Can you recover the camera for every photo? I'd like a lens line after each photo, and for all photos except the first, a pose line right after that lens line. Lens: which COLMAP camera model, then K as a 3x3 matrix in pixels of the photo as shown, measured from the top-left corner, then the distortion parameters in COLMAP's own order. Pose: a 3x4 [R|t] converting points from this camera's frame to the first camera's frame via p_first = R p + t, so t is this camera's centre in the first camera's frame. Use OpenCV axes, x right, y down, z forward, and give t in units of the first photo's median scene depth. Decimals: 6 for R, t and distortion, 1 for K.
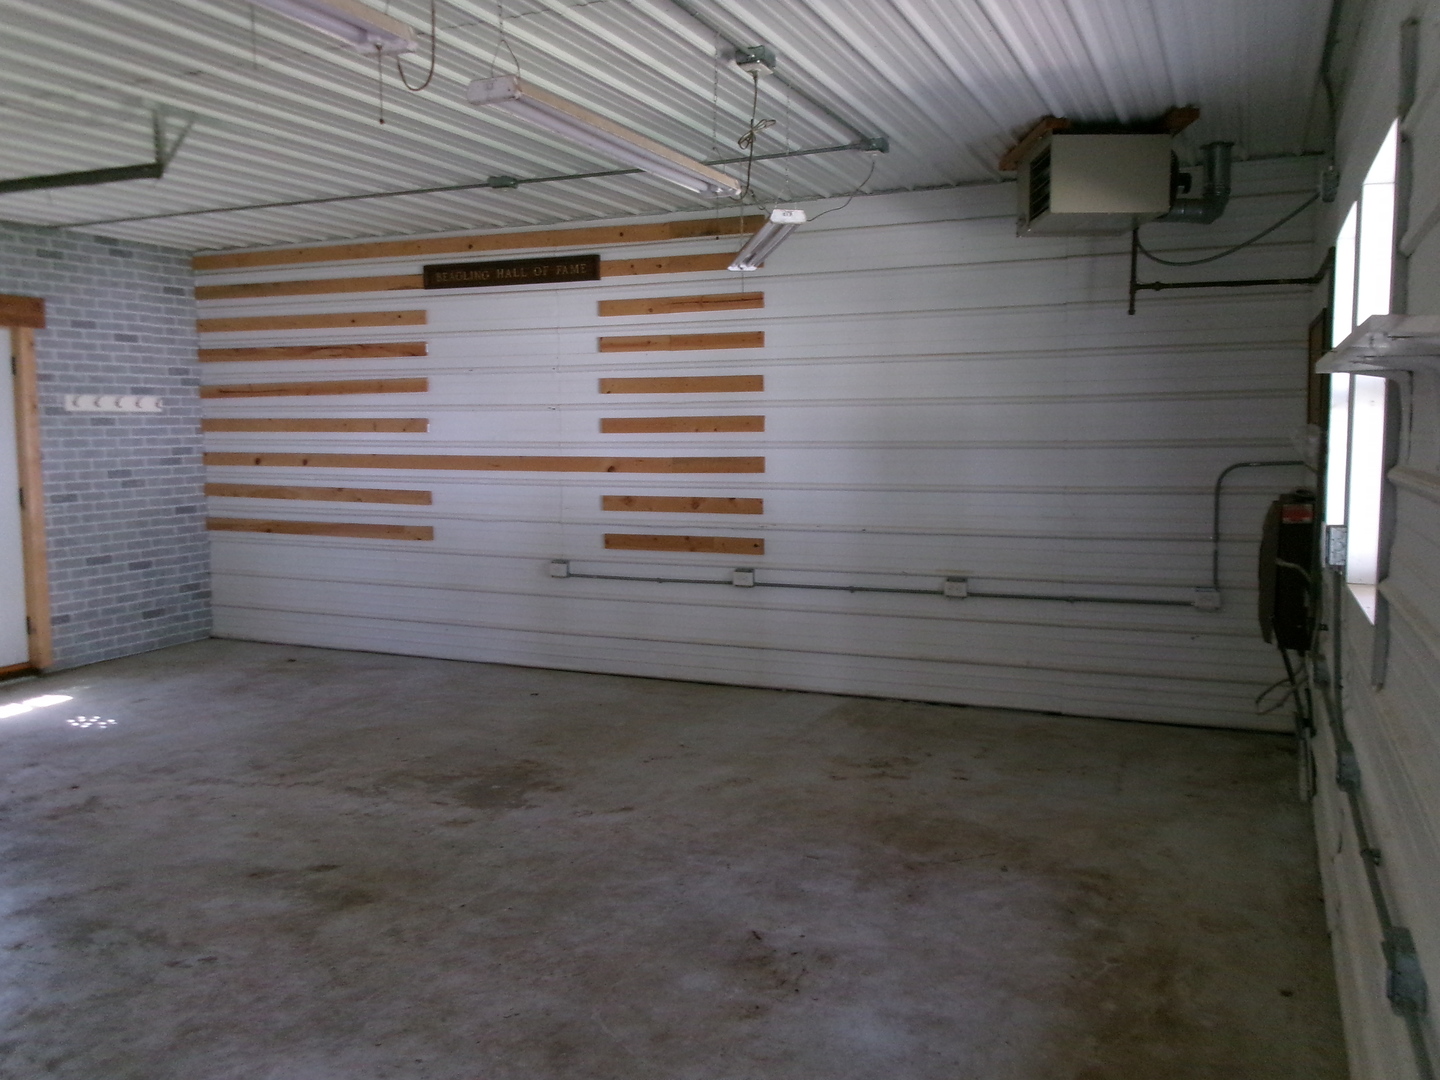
lens RADIAL K [[1190.9, 0, 720.0], [0, 1190.9, 540.0], [0, 0, 1]] dist [-0.007943, 0.042505]
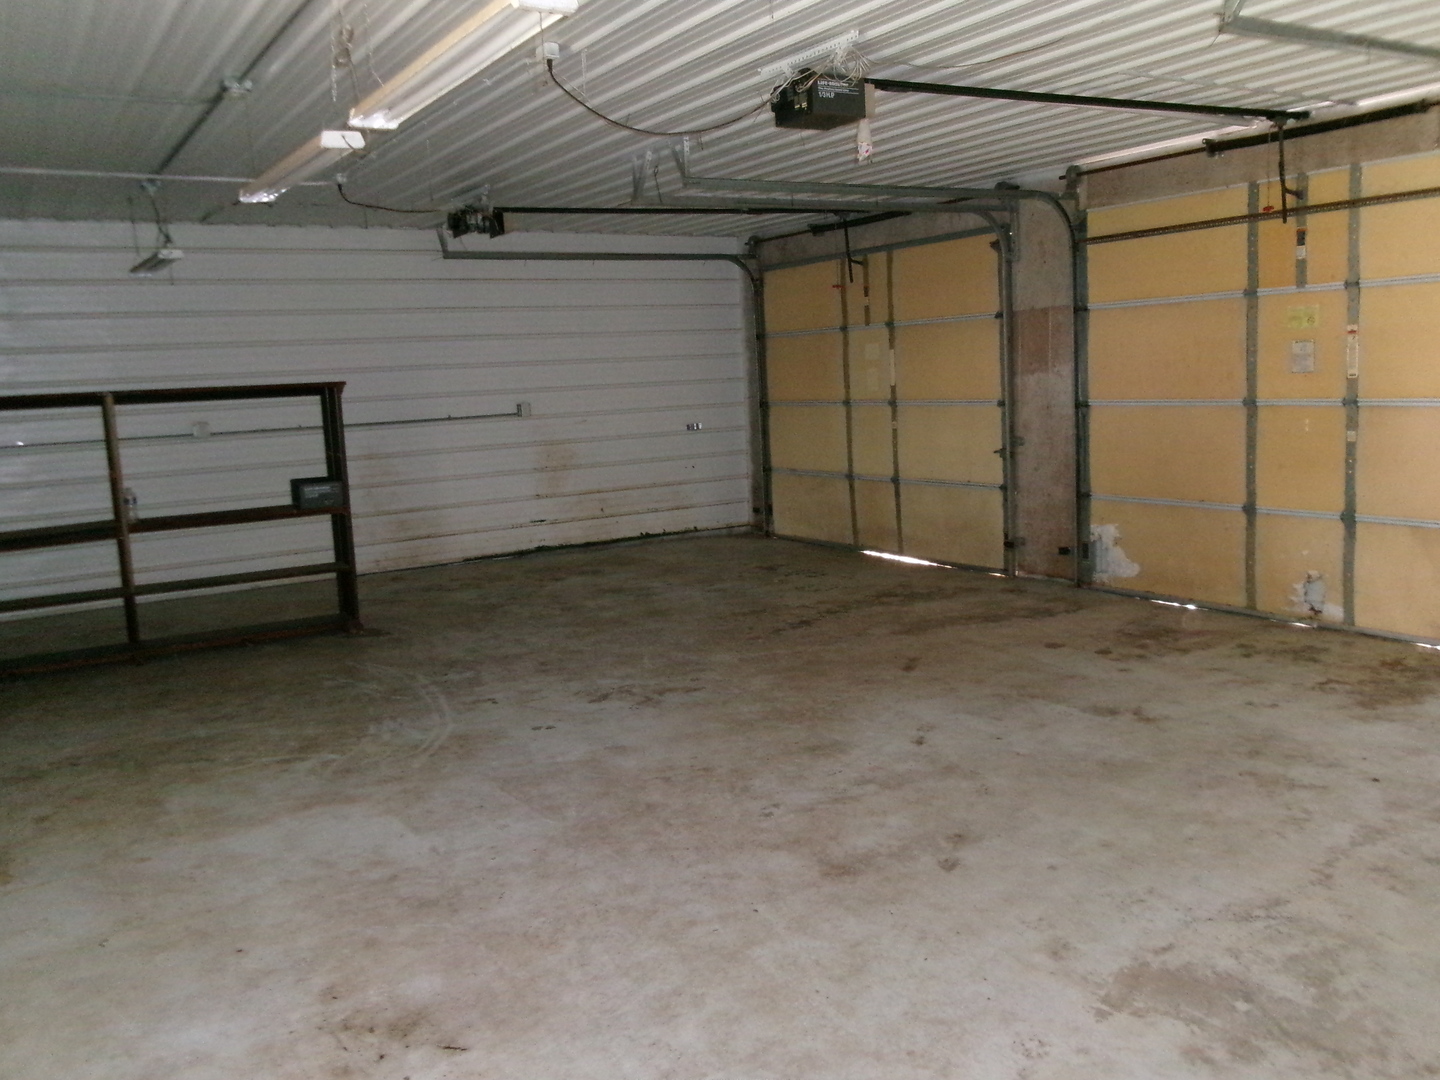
lens RADIAL K [[1190.9, 0, 720.0], [0, 1190.9, 540.0], [0, 0, 1]] dist [-0.007943, 0.042505]
pose [[-0.554151, 0.148121, -0.819132, 0.434324], [-0.033517, 0.979273, 0.199754, -0.125675], [0.831741, 0.138149, -0.537700, 1.266603]]
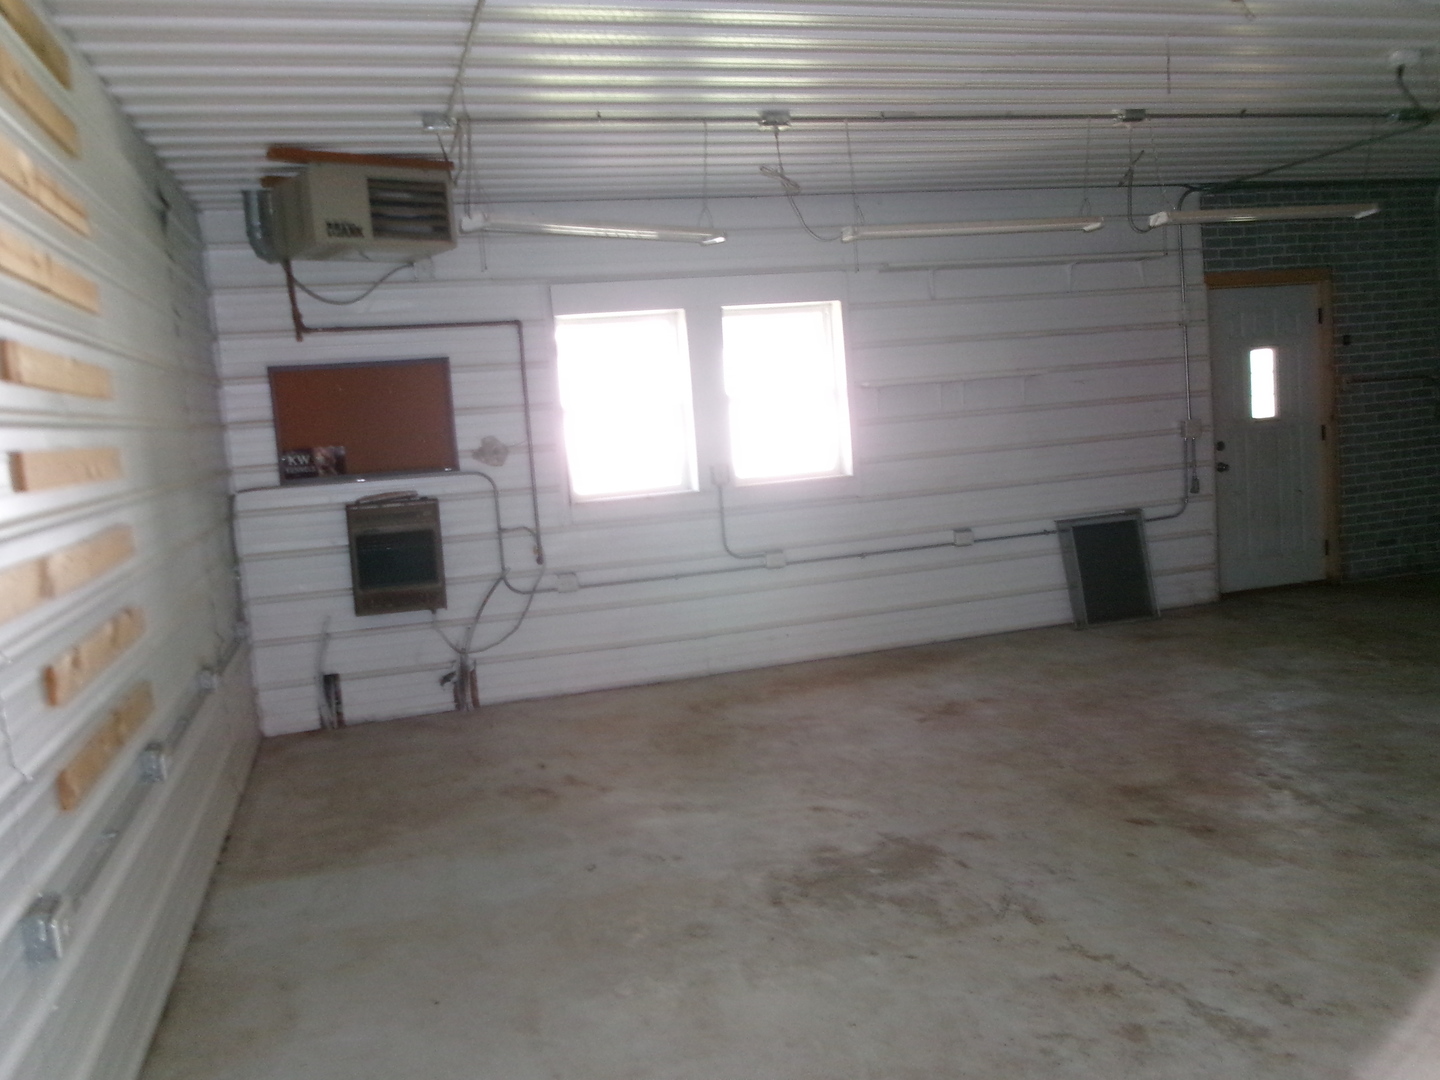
lens RADIAL K [[1186.4, 0, 726.4], [0, 1186.4, 546.3], [0, 0, 1]] dist [-0.006958, -0.018547]
pose [[-0.649230, -0.030380, 0.759985, -0.838092], [0.154216, 0.973190, 0.170645, -0.172537], [-0.744794, 0.227989, -0.627139, 1.791551]]
